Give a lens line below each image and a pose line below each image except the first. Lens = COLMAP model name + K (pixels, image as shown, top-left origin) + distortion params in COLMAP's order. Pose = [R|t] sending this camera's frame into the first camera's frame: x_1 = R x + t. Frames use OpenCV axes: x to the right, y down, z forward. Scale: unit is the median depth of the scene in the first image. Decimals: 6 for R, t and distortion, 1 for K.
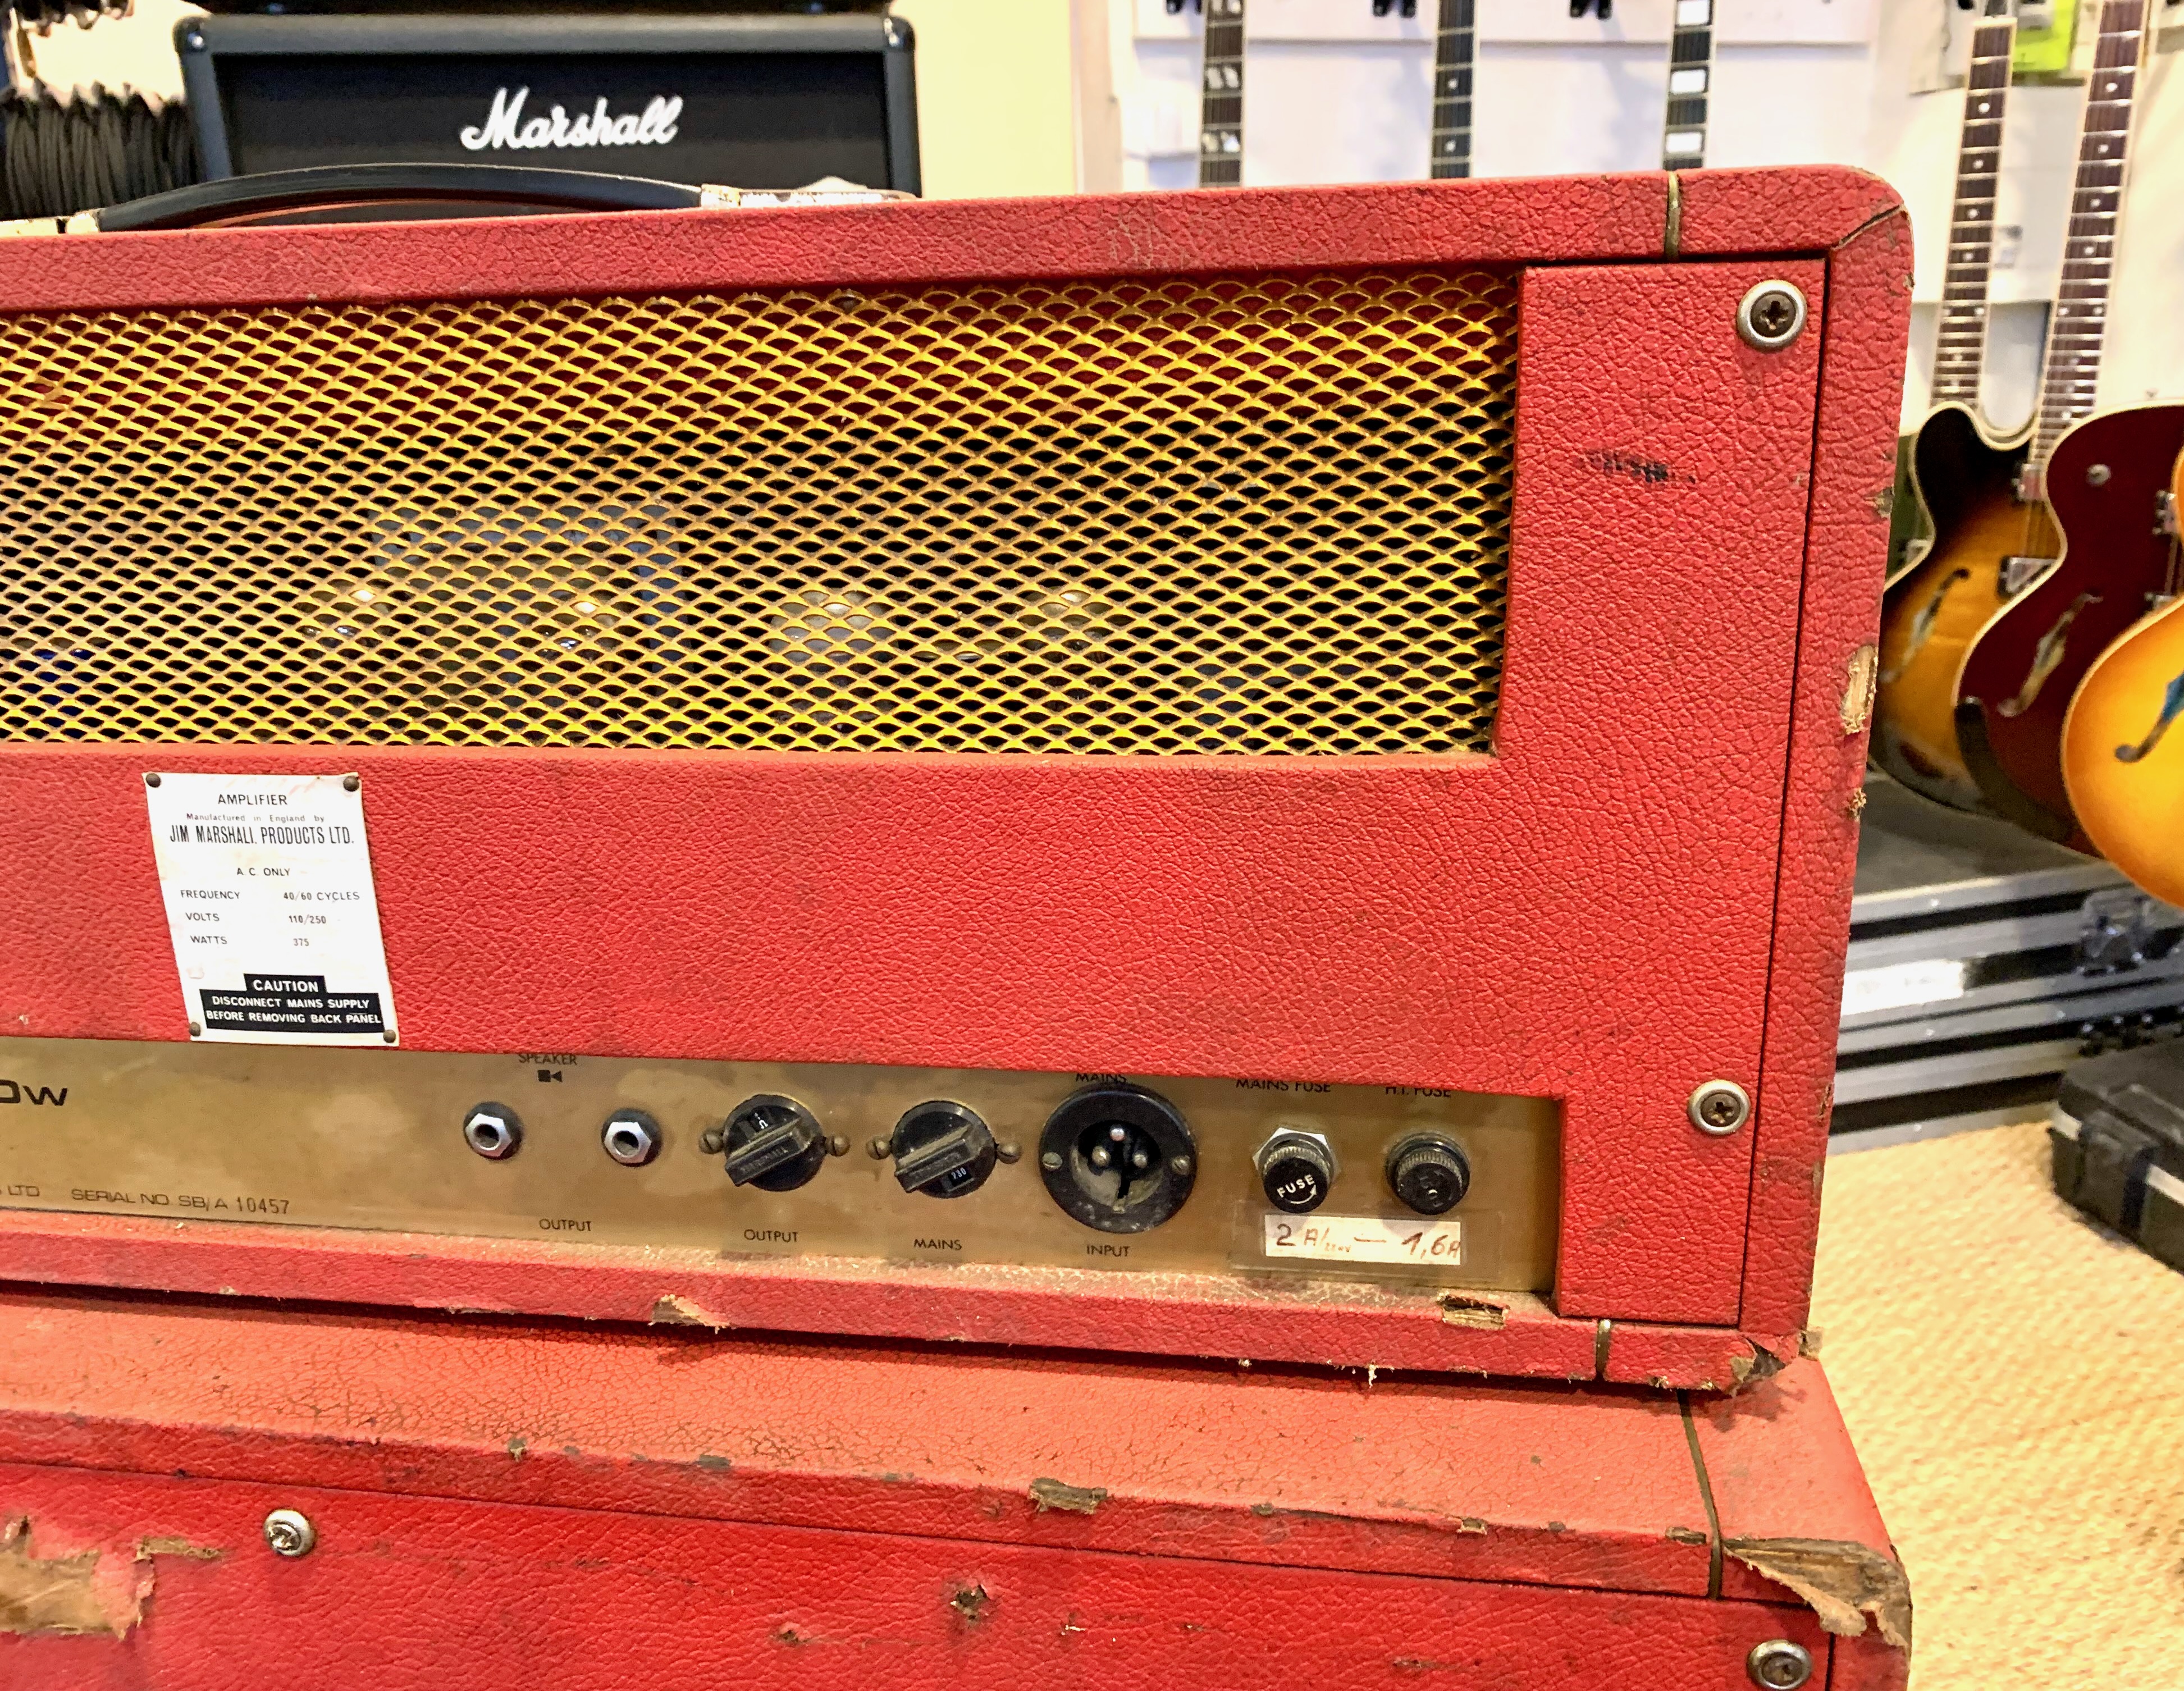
lens RADIAL K [[1693.7, 0, 1117.6], [0, 1693.7, 801.6], [0, 0, 1]] dist [0.016096, -0.016728]
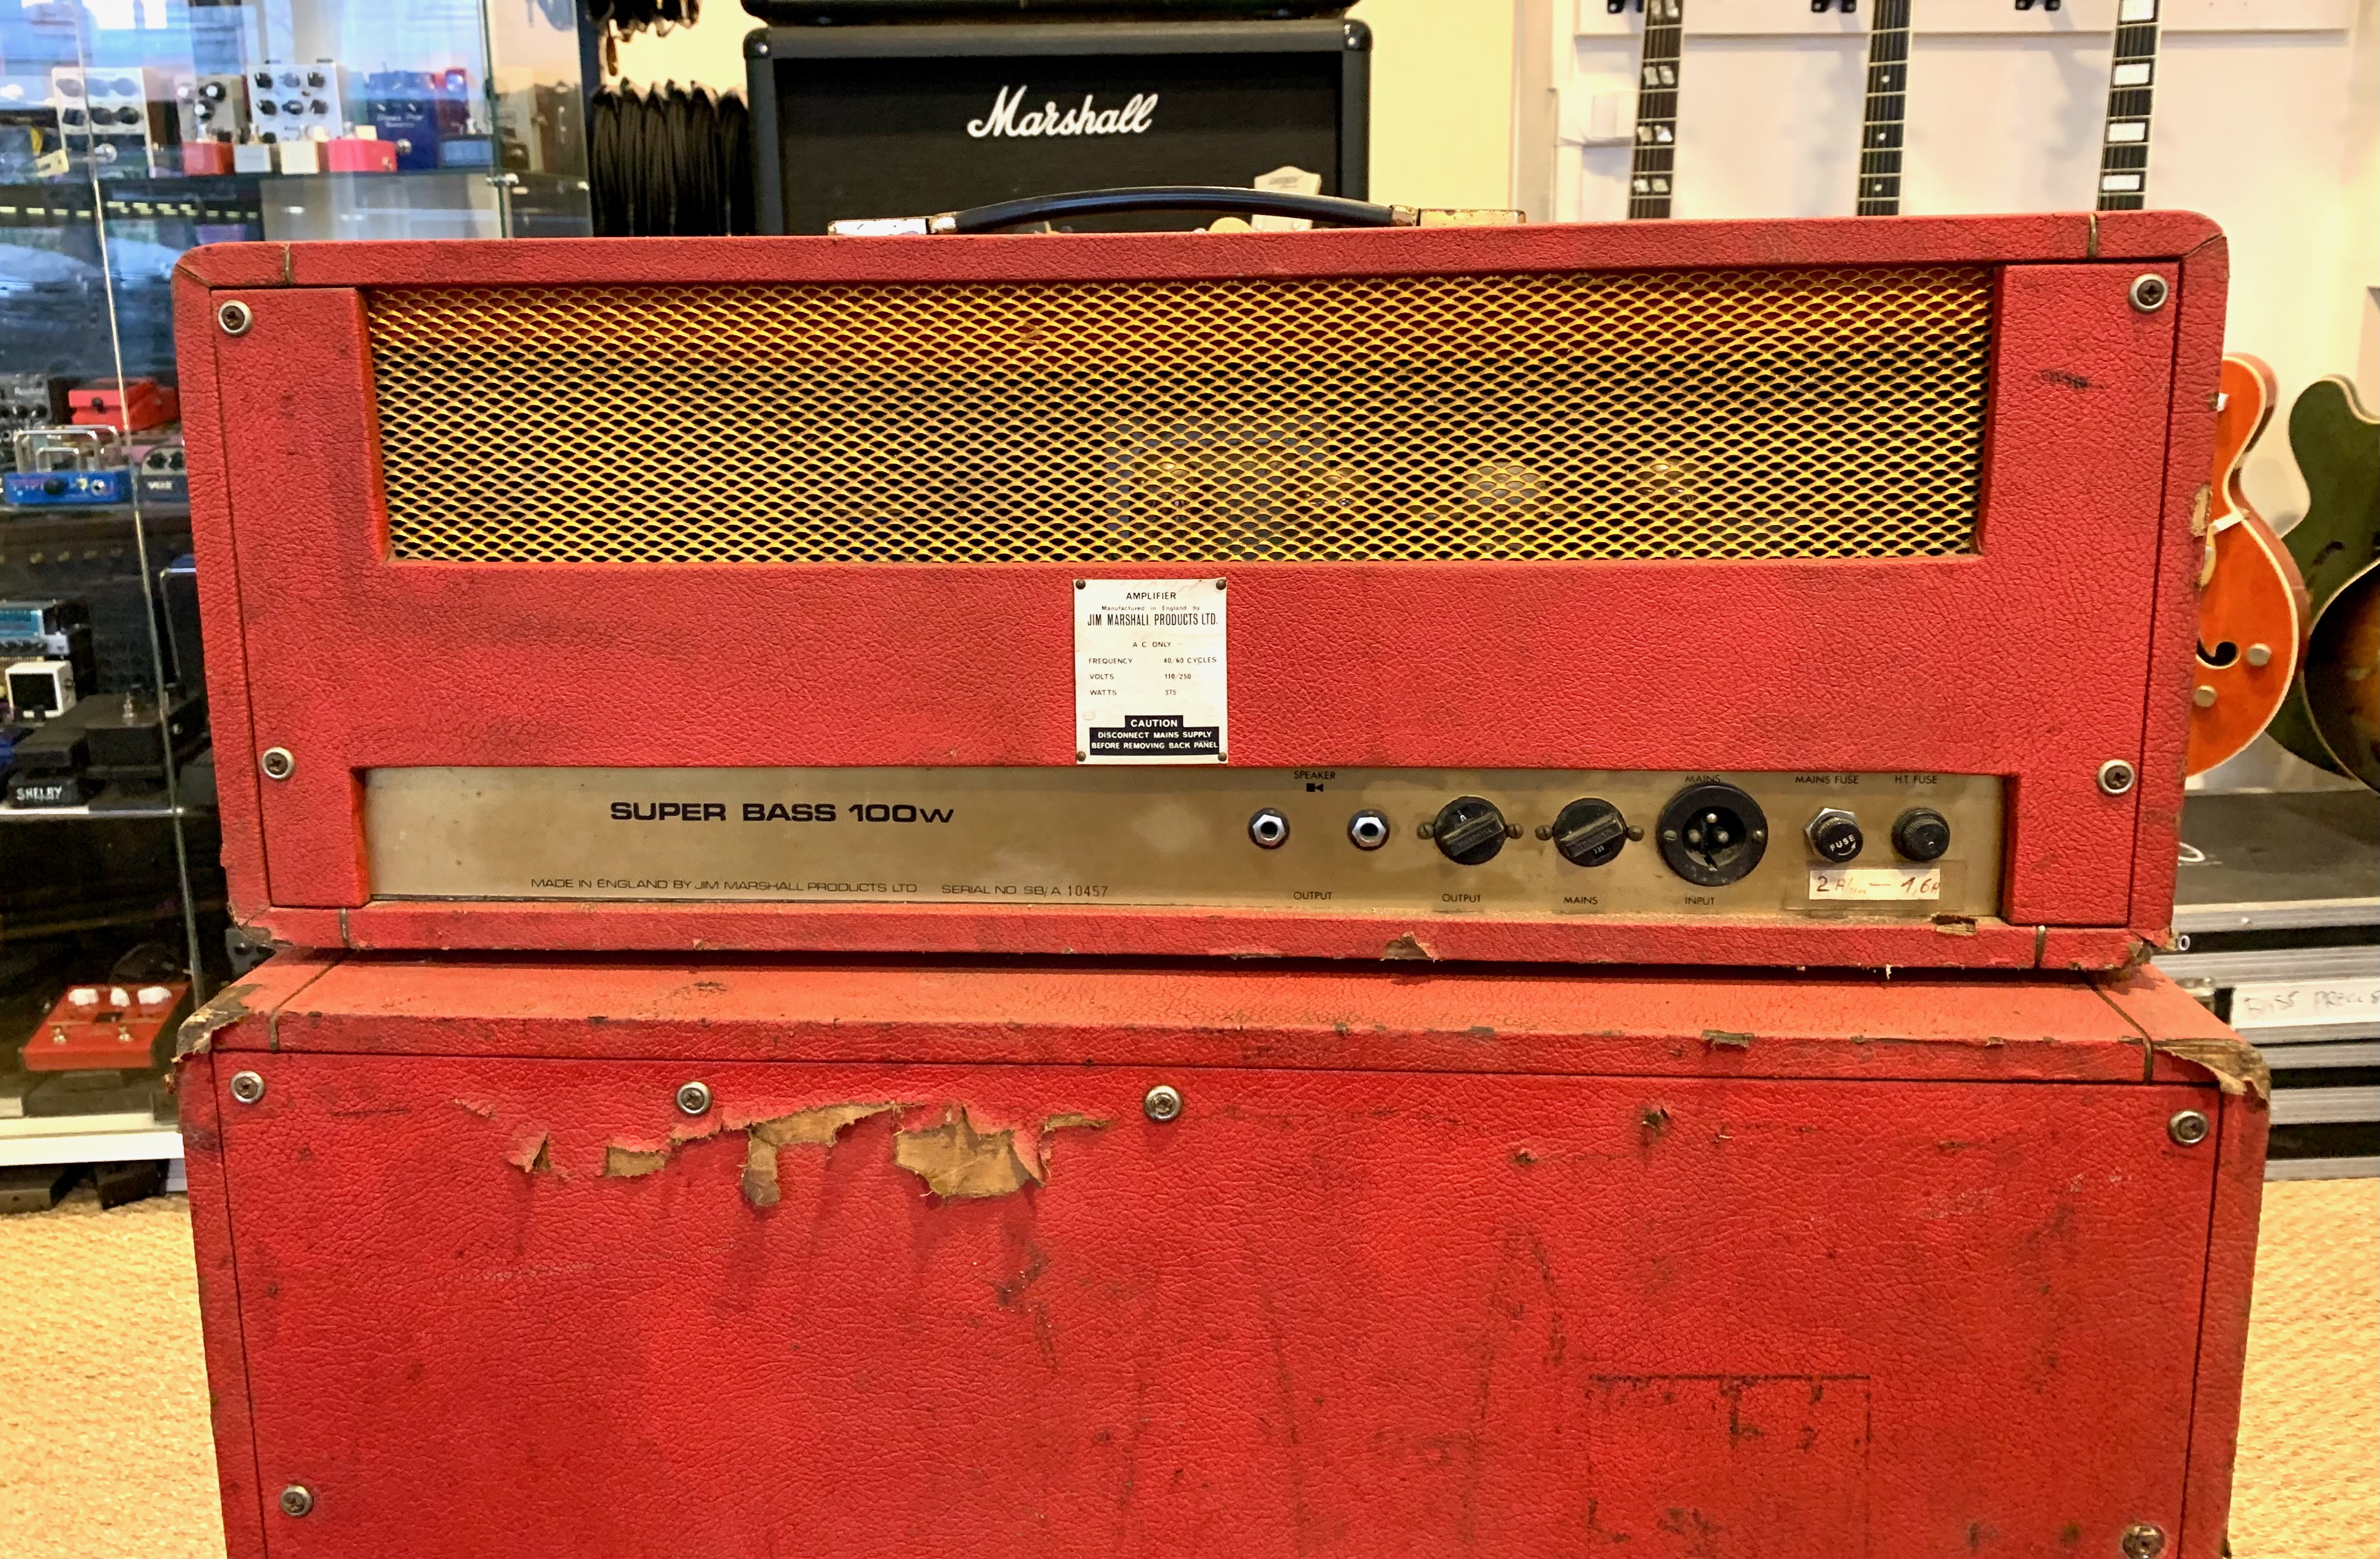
lens RADIAL K [[1689.3, 0, 1157.7], [0, 1689.3, 583.7], [0, 0, 1]] dist [0.096074, -0.170570]
pose [[0.996710, -0.000335, 0.081053, -0.615184], [0.010060, 0.992770, -0.119606, 0.166808], [-0.080427, 0.120028, 0.989507, -0.494659]]
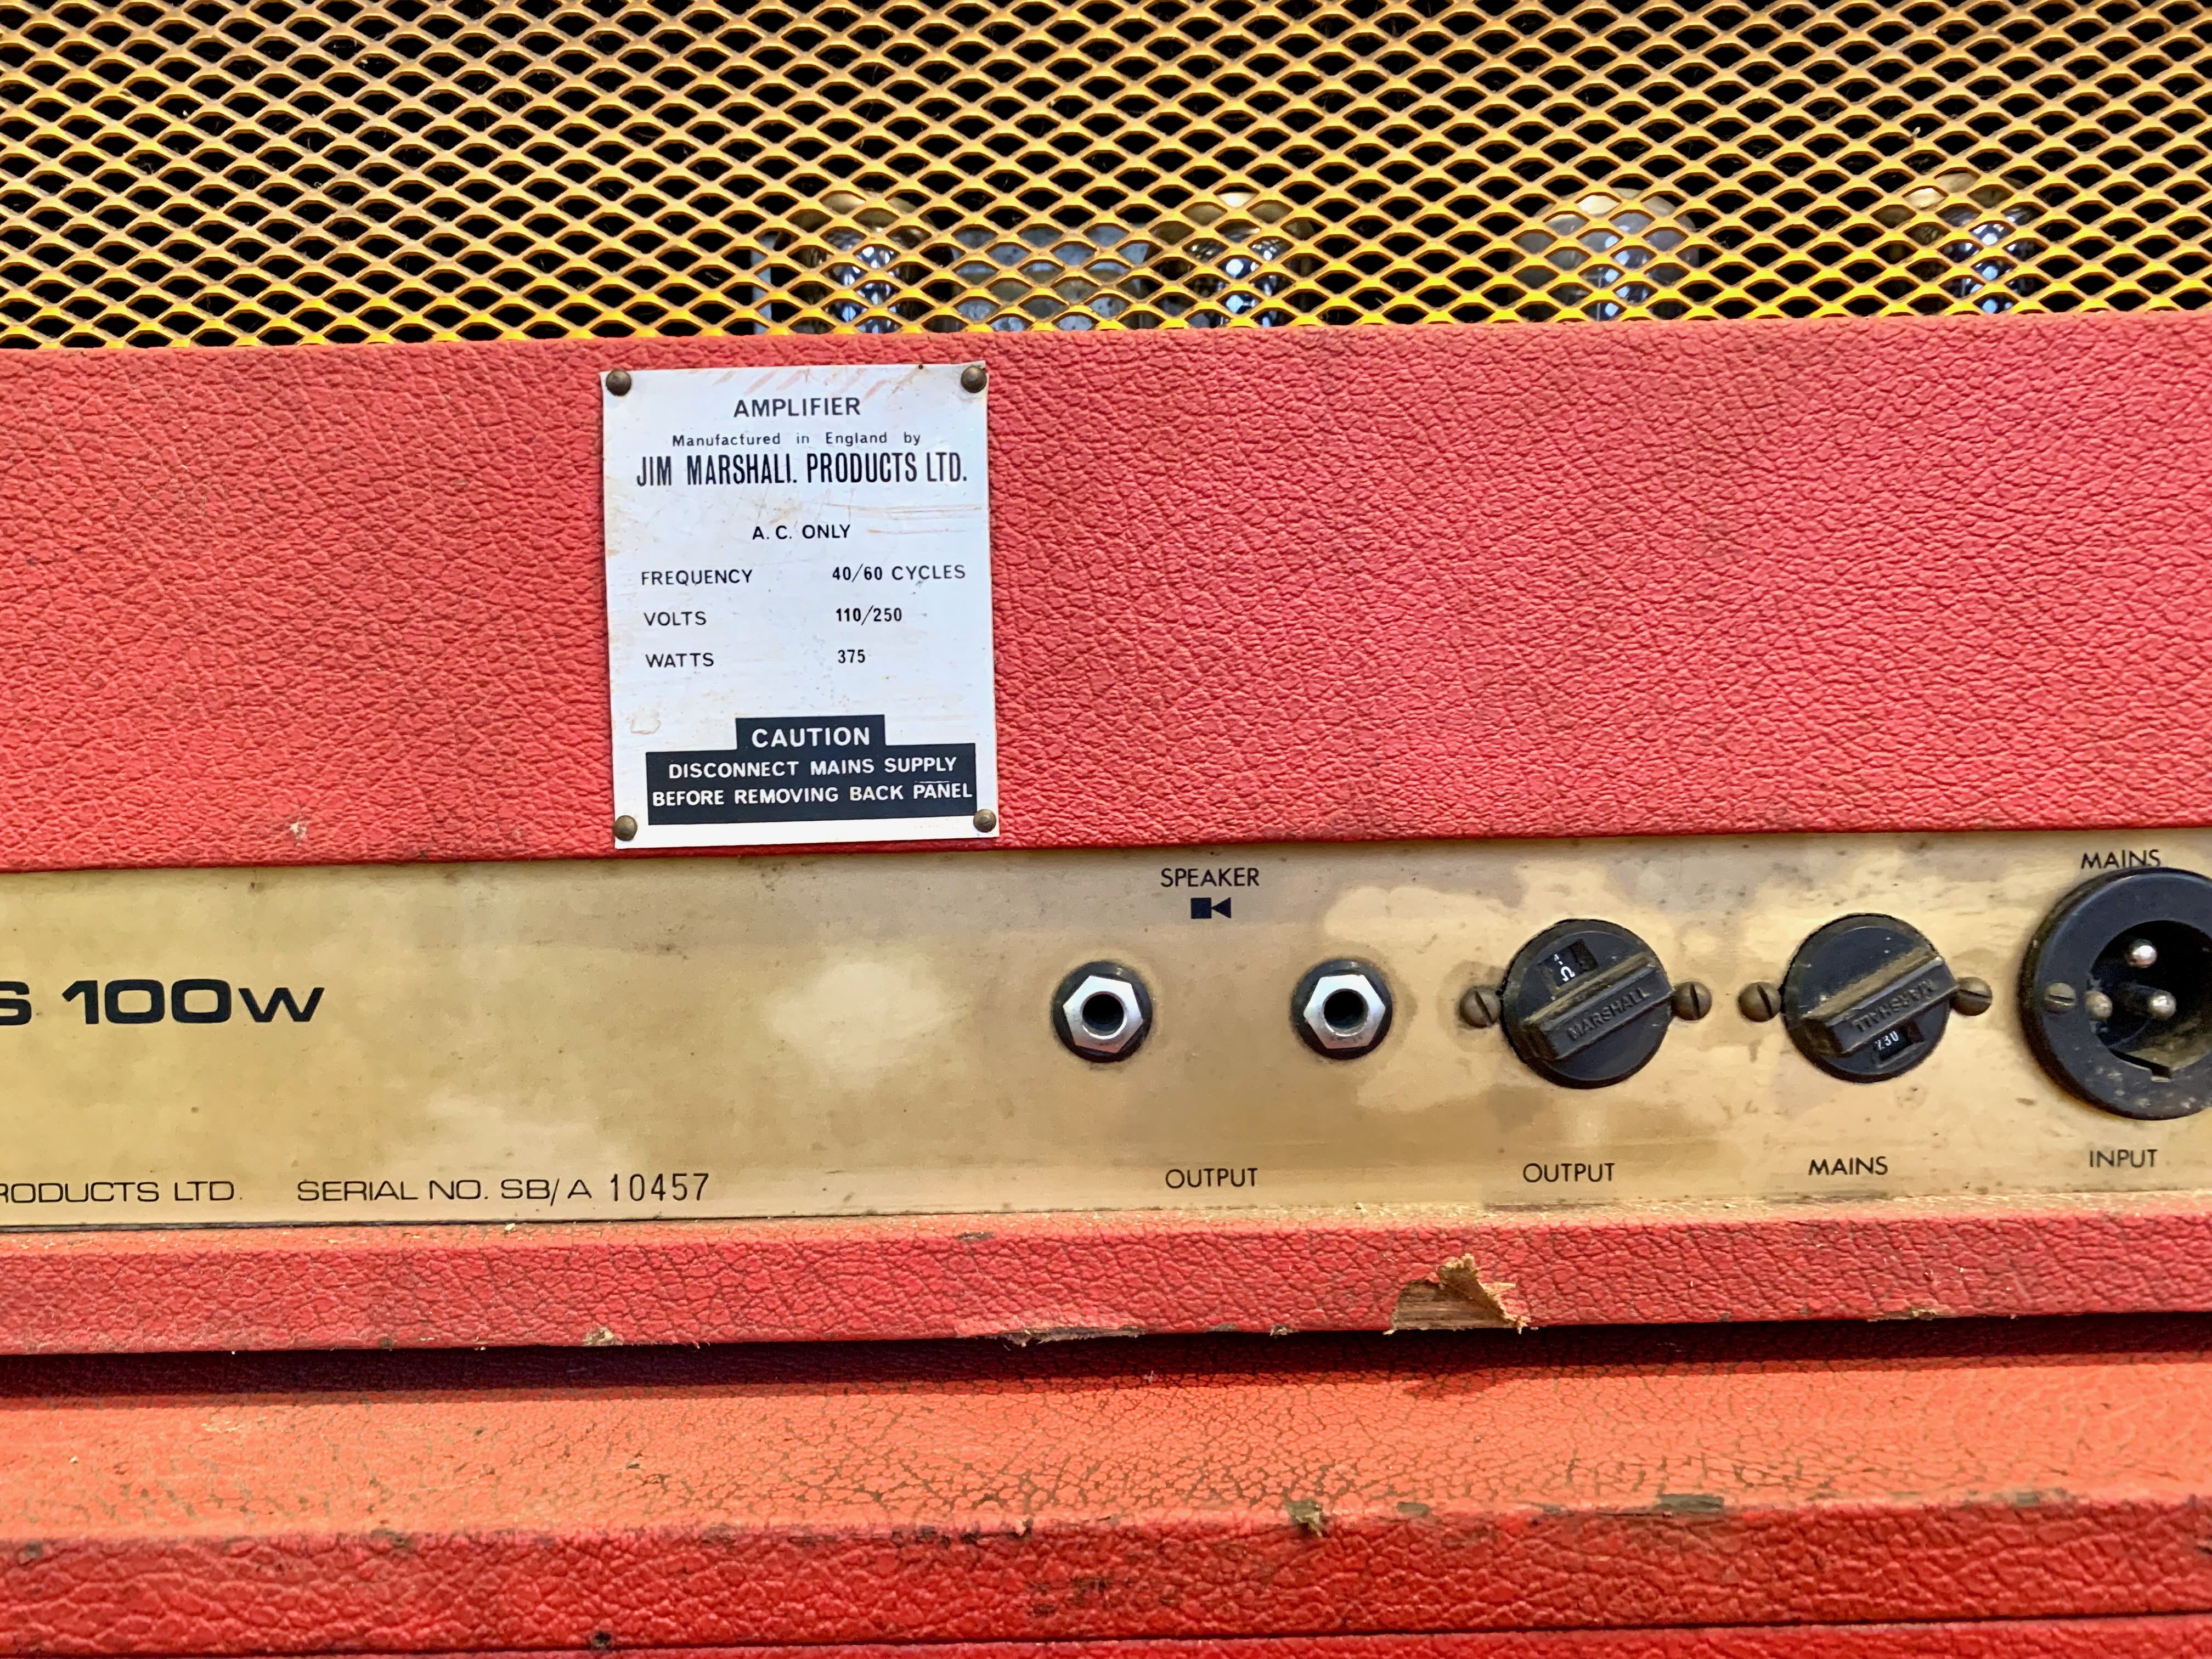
lens RADIAL K [[1669.5, 0, 1080.9], [0, 1669.5, 817.6], [0, 0, 1]] dist [0.003690, -0.009879]
pose [[0.989024, 0.000058, 0.147755, -0.488310], [0.035754, 0.970187, -0.239707, 0.282911], [-0.143364, 0.242359, 0.959536, 0.438498]]
